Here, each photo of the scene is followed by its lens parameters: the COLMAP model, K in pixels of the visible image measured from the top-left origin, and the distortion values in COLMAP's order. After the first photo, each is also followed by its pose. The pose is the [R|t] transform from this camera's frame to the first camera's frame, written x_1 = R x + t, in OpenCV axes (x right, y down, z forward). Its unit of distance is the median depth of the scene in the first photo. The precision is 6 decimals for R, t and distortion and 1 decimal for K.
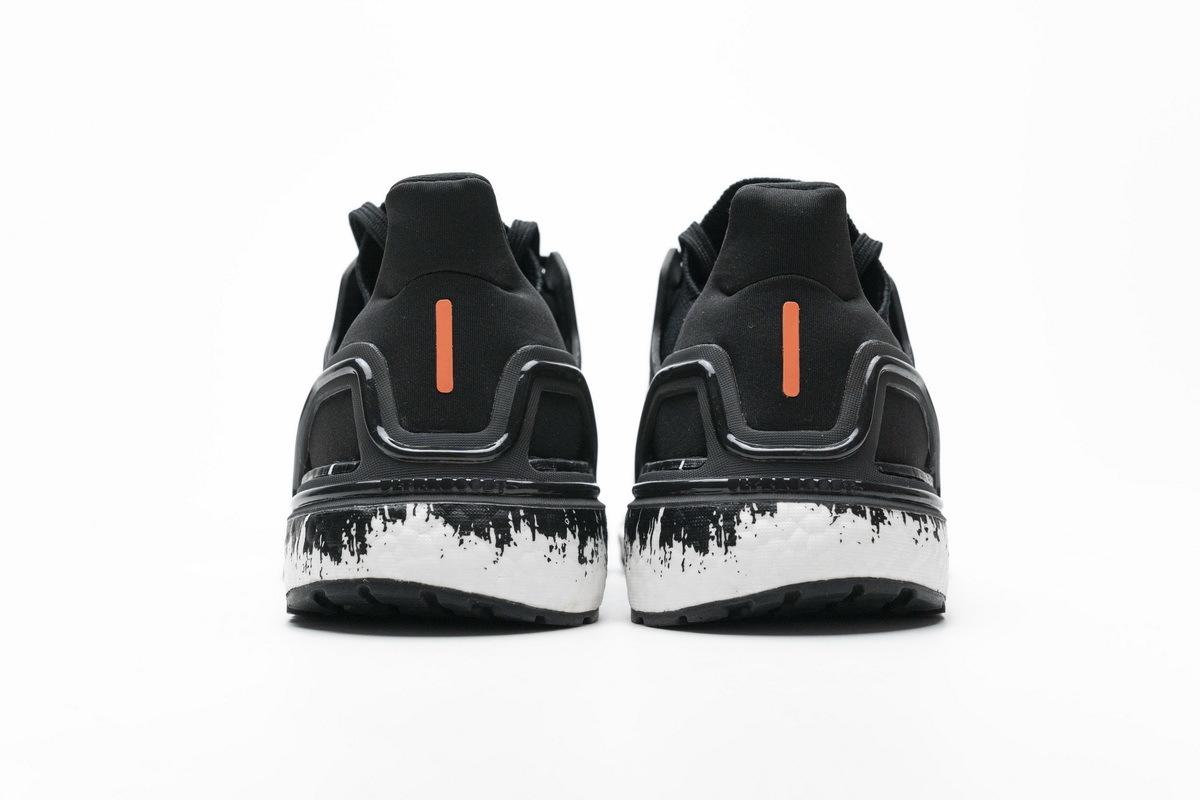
lens RADIAL K [[2330.5, 0, 601.8], [0, 2330.5, 391.7], [0, 0, 1]] dist [-0.054573, 0.000000]
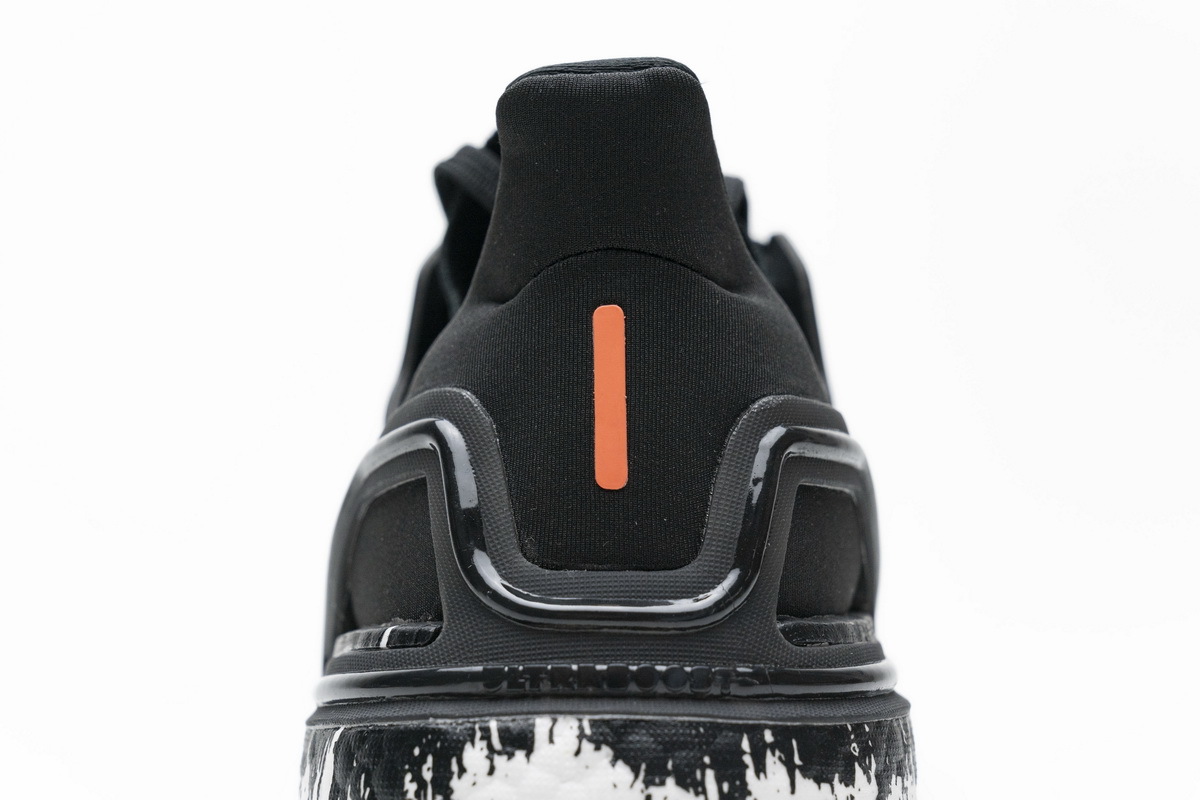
lens RADIAL K [[2330.5, 0, 599.0], [0, 2330.5, 405.7], [0, 0, 1]] dist [-0.054573, 0.000000]
pose [[0.999025, 0.004432, -0.043916, -0.047893], [-0.004896, 0.999933, -0.010453, -0.012363], [0.043867, 0.010658, 0.998981, 0.496302]]
